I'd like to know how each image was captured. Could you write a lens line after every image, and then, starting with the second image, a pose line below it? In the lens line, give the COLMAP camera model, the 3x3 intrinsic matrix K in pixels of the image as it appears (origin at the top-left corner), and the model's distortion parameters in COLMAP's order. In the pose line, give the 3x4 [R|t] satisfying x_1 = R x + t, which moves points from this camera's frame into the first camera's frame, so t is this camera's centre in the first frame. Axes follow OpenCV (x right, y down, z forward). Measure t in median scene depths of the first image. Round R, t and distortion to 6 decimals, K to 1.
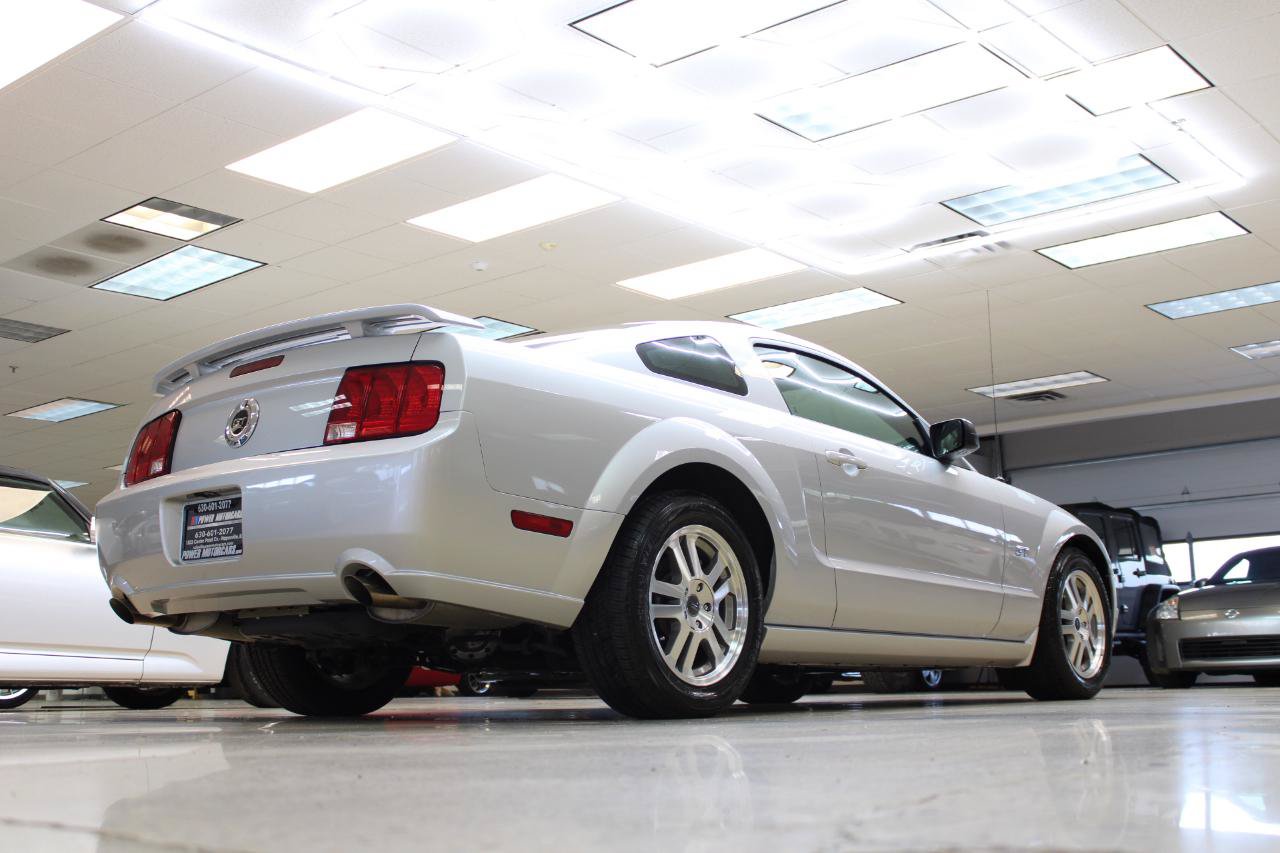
lens RADIAL K [[1511.1, 0, 643.3], [0, 1511.1, 408.3], [0, 0, 1]] dist [-0.056620, 0.004862]
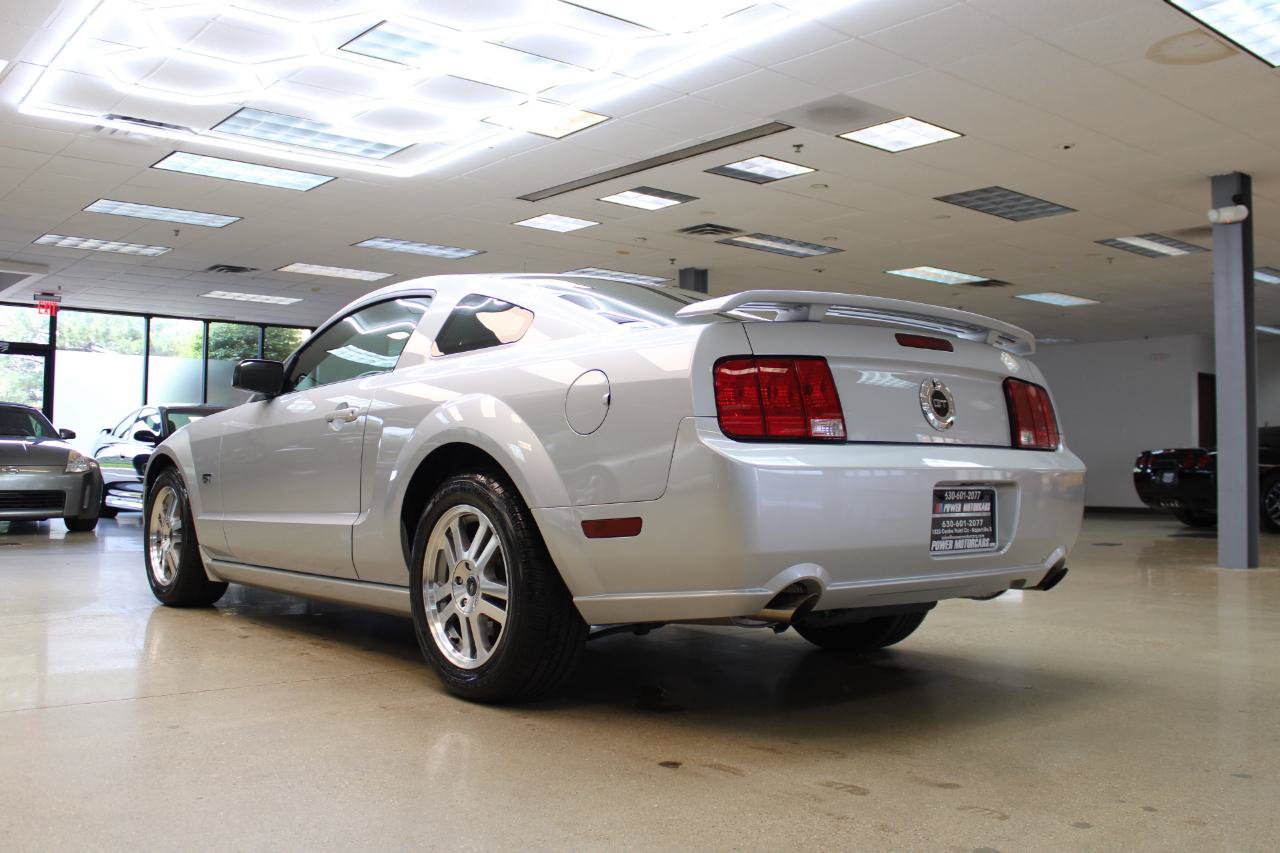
lens RADIAL K [[1207.5, 0, 648.6], [0, 1207.5, 424.0], [0, 0, 1]] dist [-0.113906, 0.086064]
pose [[0.155455, 0.051919, 0.986478, -0.879361], [-0.196700, 0.980247, -0.020594, 0.062188], [-0.968062, -0.190838, 0.162596, 0.886936]]
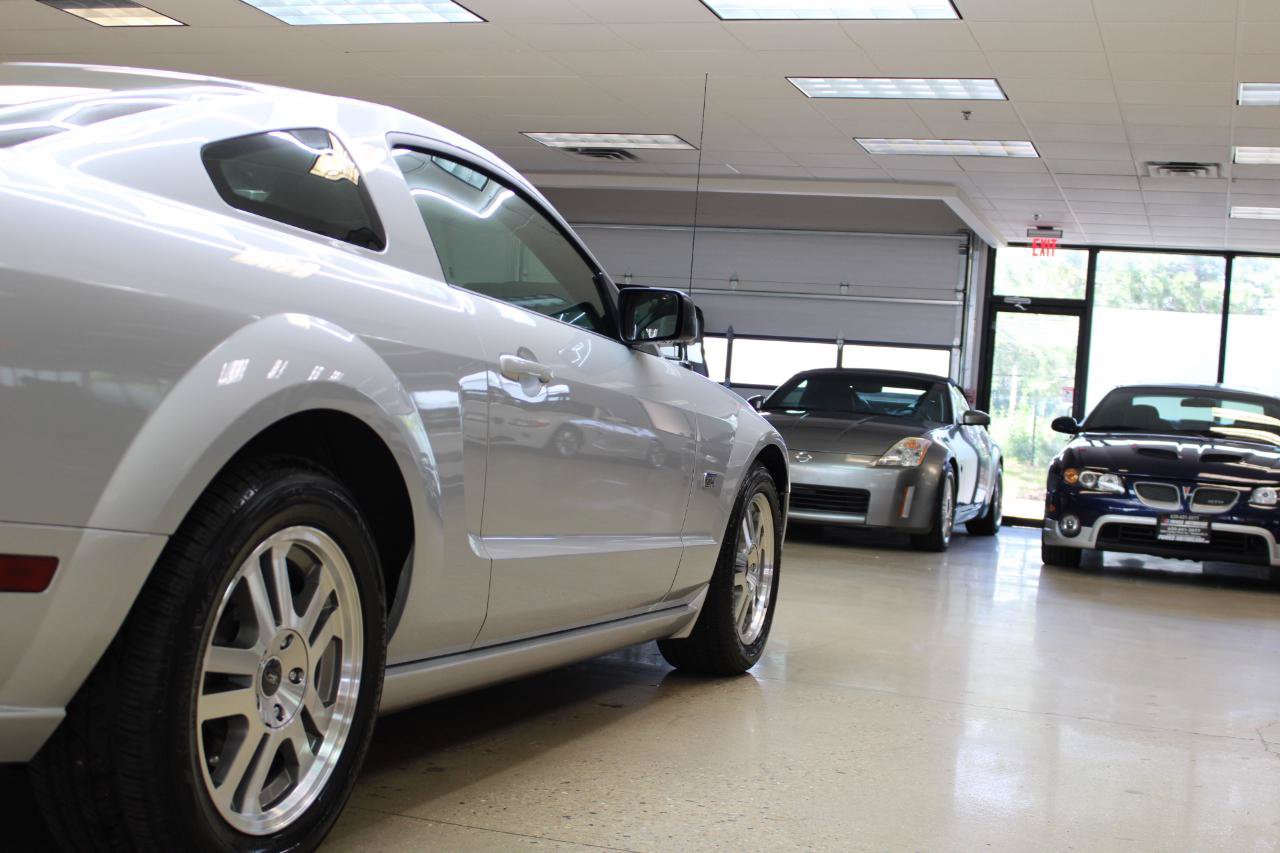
lens RADIAL K [[1672.4, 0, 666.8], [0, 1672.4, 423.7], [0, 0, 1]] dist [-0.073247, 0.075674]
pose [[0.926235, 0.085500, 0.367123, -0.050563], [-0.157572, 0.972582, 0.171041, -0.064063], [-0.342433, -0.216272, 0.914312, 0.382213]]
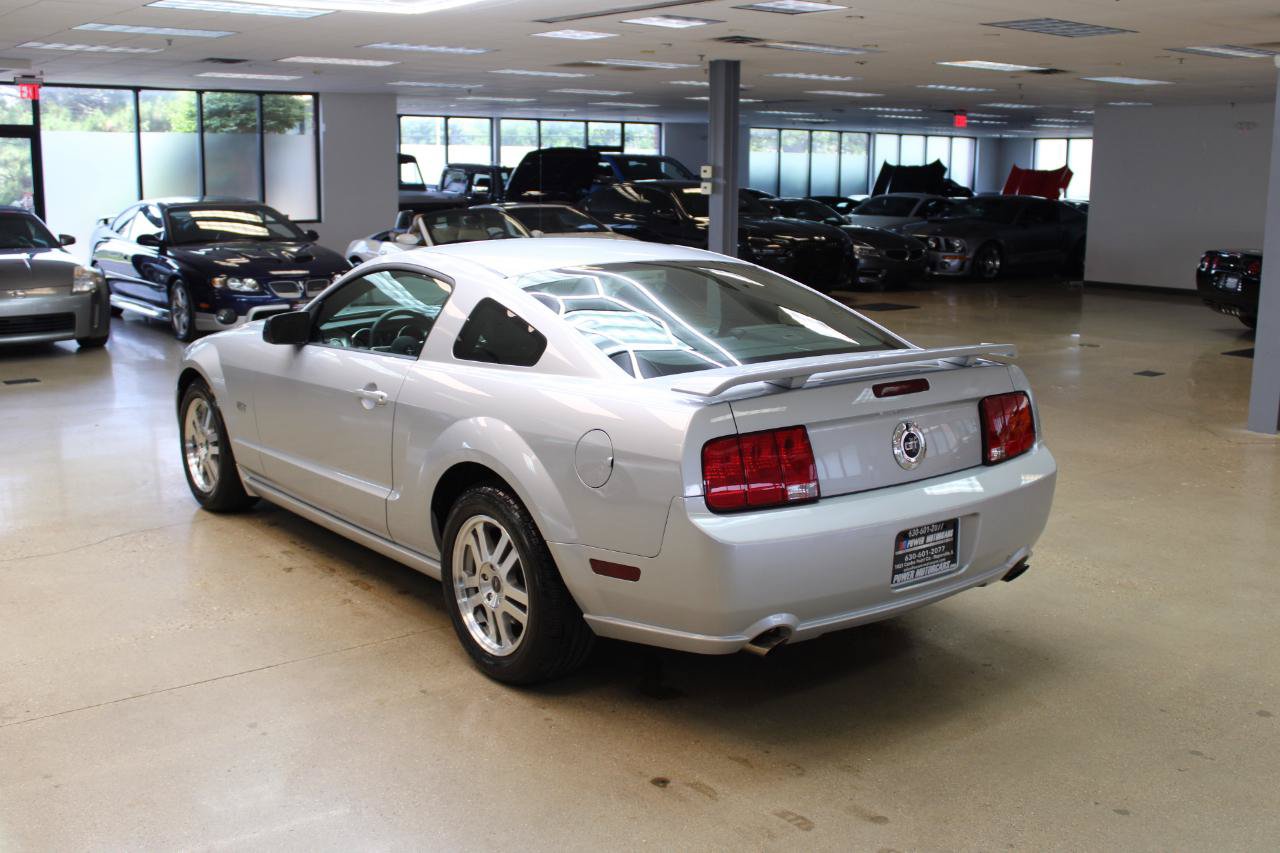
lens RADIAL K [[1342.2, 0, 640.0], [0, 1342.2, 426.5], [0, 0, 1]] dist [-0.085719, 0.036199]
pose [[0.190343, -0.174377, 0.966107, -1.019366], [-0.197149, 0.957261, 0.211623, -0.138703], [-0.961718, -0.230748, 0.147829, 0.882733]]
